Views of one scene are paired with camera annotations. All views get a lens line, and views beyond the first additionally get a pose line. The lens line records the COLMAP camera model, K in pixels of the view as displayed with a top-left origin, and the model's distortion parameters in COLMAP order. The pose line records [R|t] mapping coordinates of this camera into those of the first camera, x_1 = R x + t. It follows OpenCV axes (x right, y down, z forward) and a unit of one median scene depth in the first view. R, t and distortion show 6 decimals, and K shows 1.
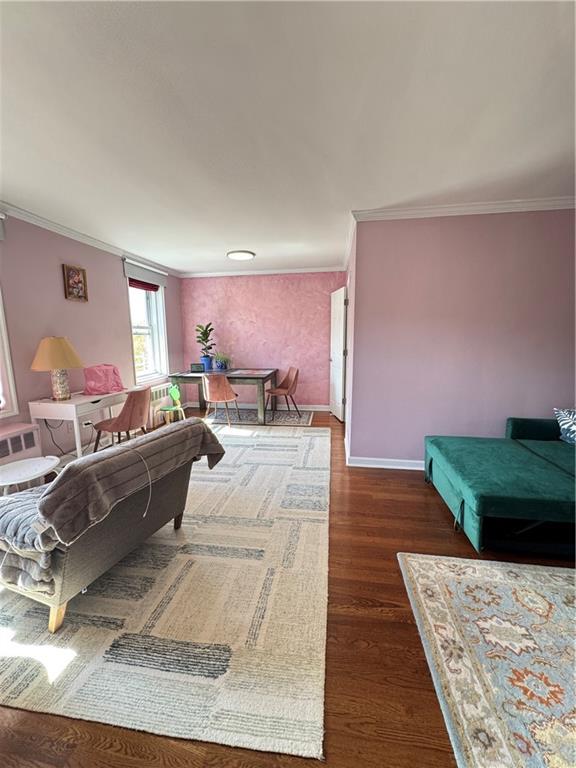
lens RADIAL K [[304.7, 0, 288.9], [0, 304.7, 384.4], [0, 0, 1]] dist [-0.002078, 0.000599]
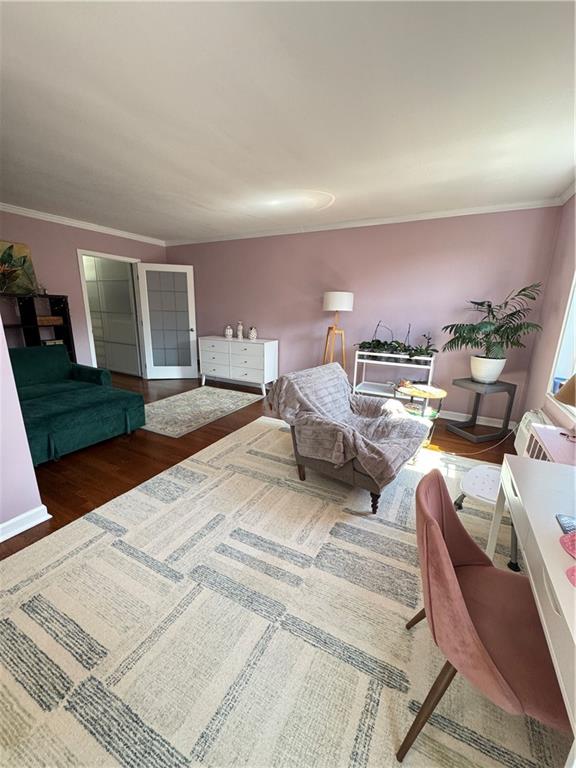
lens RADIAL K [[304.7, 0, 288.9], [0, 304.7, 384.4], [0, 0, 1]] dist [-0.002078, 0.000599]
pose [[-0.944157, -0.096456, 0.315063, -0.445153], [0.032643, 0.924107, 0.380736, -0.206534], [-0.327876, 0.369759, -0.869353, 1.299866]]
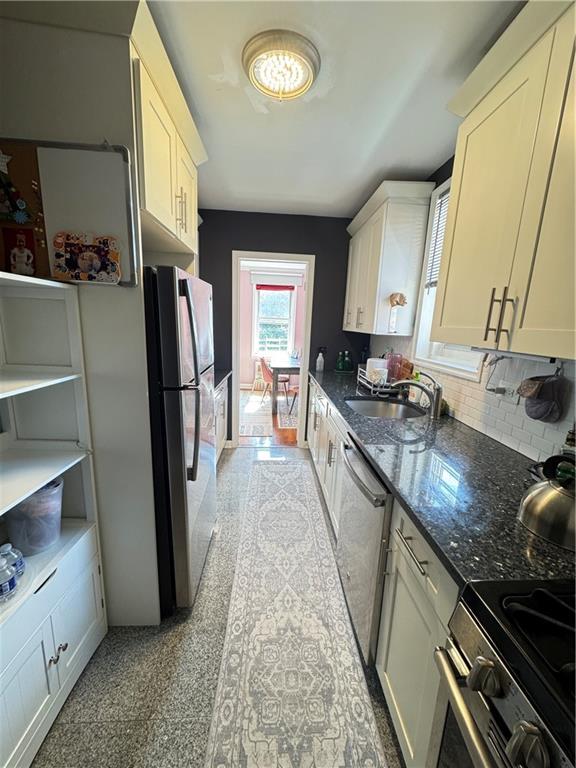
lens RADIAL K [[304.7, 0, 288.9], [0, 304.7, 384.4], [0, 0, 1]] dist [-0.002078, 0.000599]
pose [[0.209429, 0.209752, -0.955062, 1.345580], [-0.199077, 0.965412, 0.168371, -0.219070], [0.957344, 0.154869, 0.243942, 1.154049]]
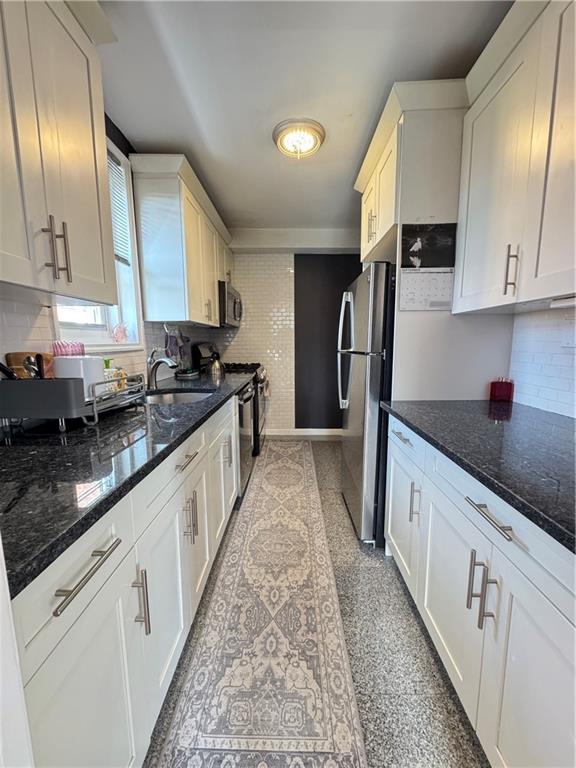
lens RADIAL K [[304.7, 0, 288.9], [0, 304.7, 384.4], [0, 0, 1]] dist [-0.002078, 0.000599]
pose [[-0.149109, -0.128268, 0.980466, 0.217721], [0.161054, 0.975160, 0.152067, -0.176552], [-0.975617, 0.180583, -0.124747, 1.359019]]
